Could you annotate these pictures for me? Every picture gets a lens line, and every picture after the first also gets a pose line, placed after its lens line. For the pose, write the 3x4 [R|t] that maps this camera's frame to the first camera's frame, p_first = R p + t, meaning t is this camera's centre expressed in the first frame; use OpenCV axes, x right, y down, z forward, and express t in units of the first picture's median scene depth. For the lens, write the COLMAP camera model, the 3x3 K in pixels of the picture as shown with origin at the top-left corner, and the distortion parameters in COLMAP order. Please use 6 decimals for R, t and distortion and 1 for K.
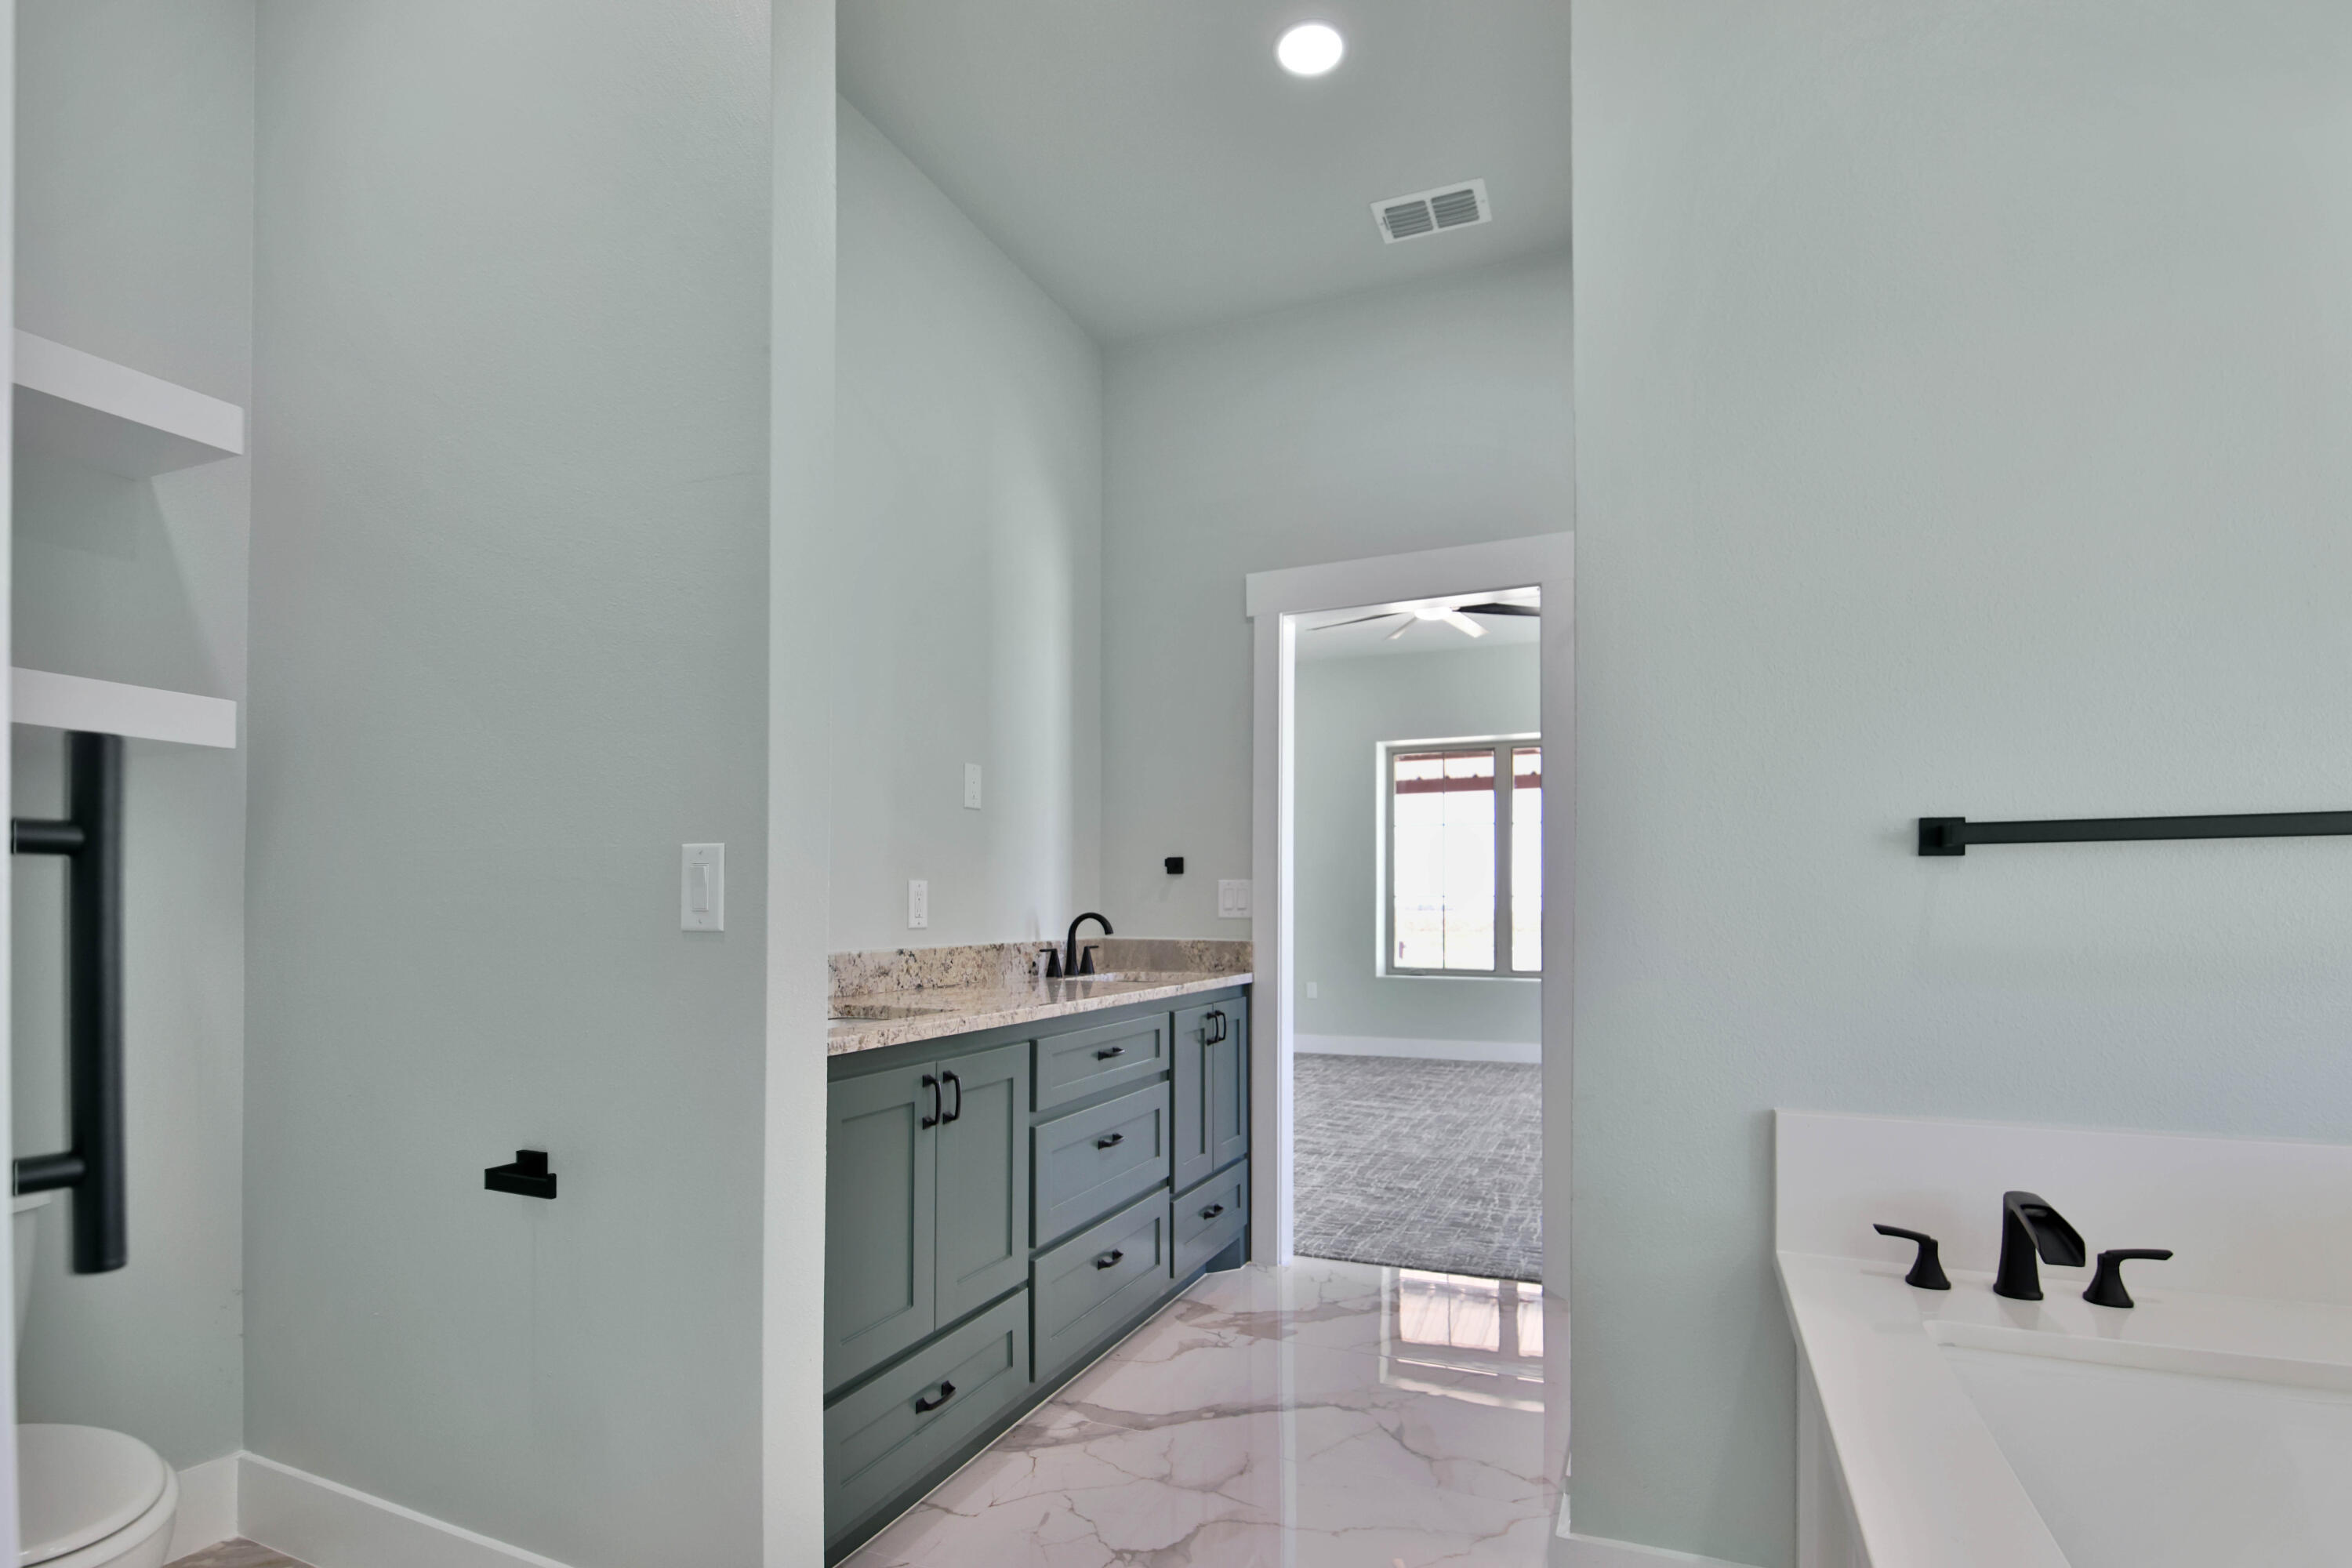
lens RADIAL K [[1129.2, 0, 1172.3], [0, 1129.2, 884.1], [0, 0, 1]] dist [-0.001974, -0.016217]
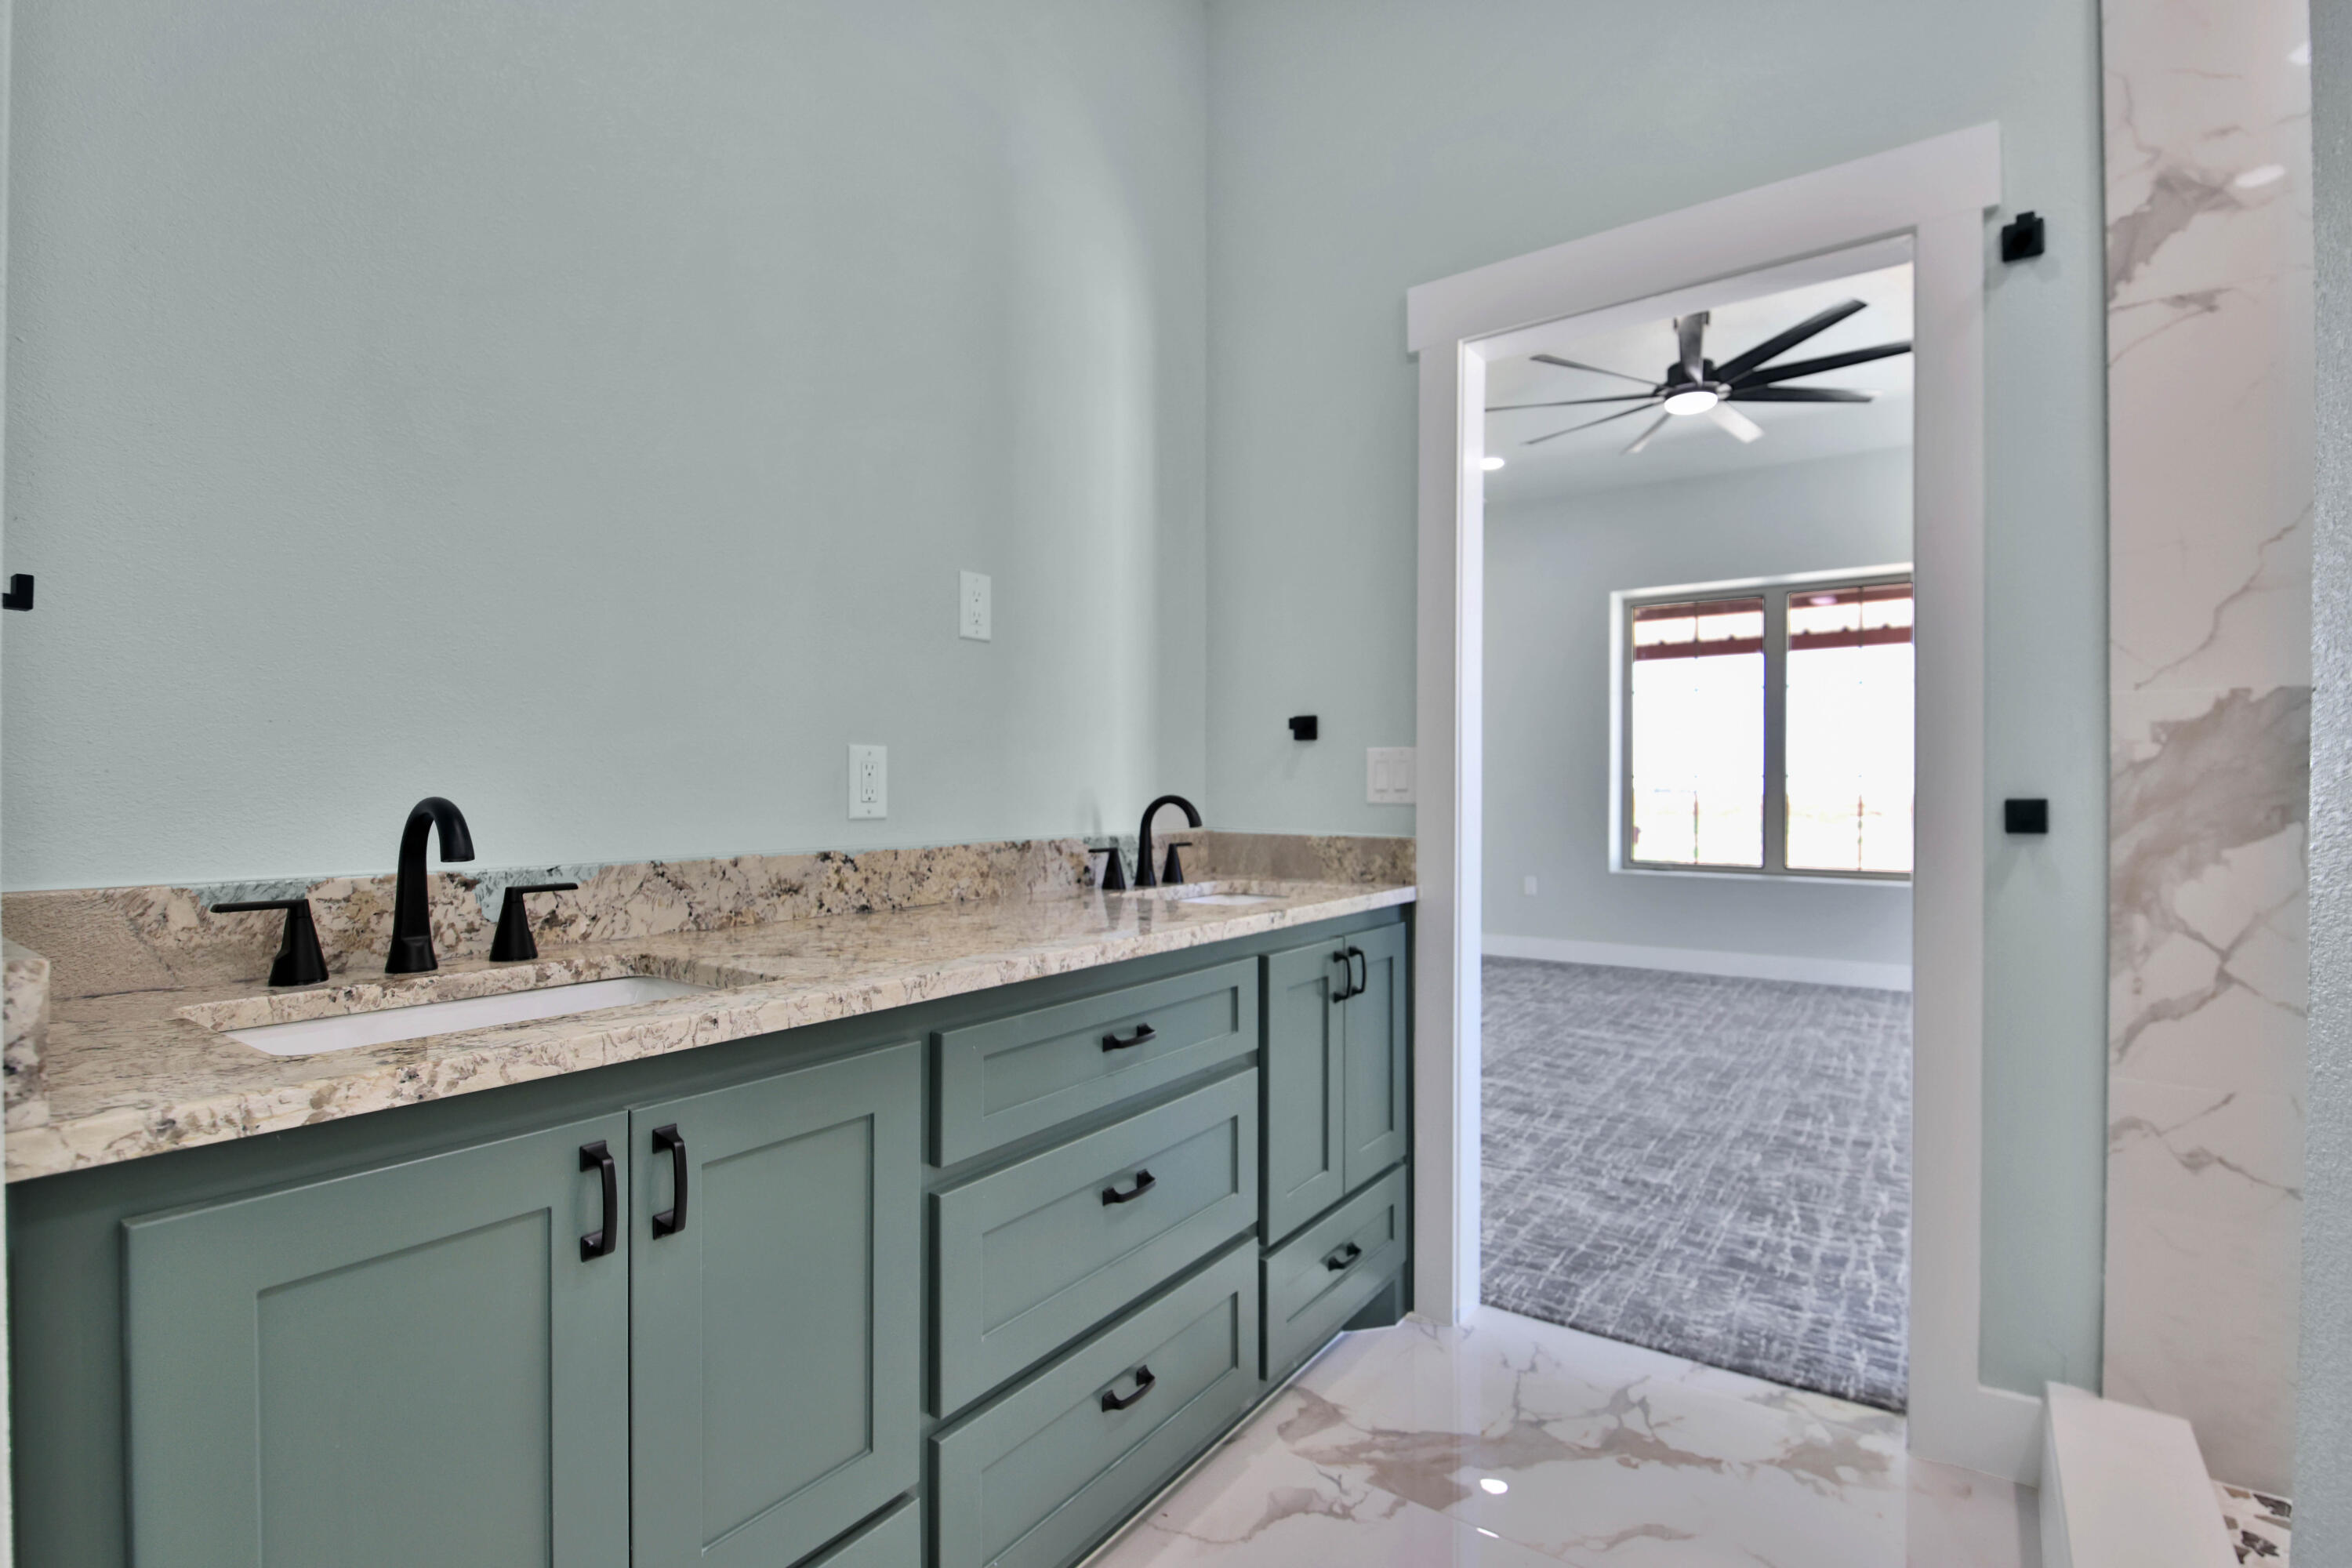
lens RADIAL K [[1071.5, 0, 1176.0], [0, 1071.5, 784.0], [0, 0, 1]] dist [-0.000045, -0.012921]
pose [[0.979059, 0.001179, -0.203573, 0.061813], [0.001986, 0.999880, 0.015339, 0.008227], [0.203567, -0.015422, 0.978940, 0.356079]]
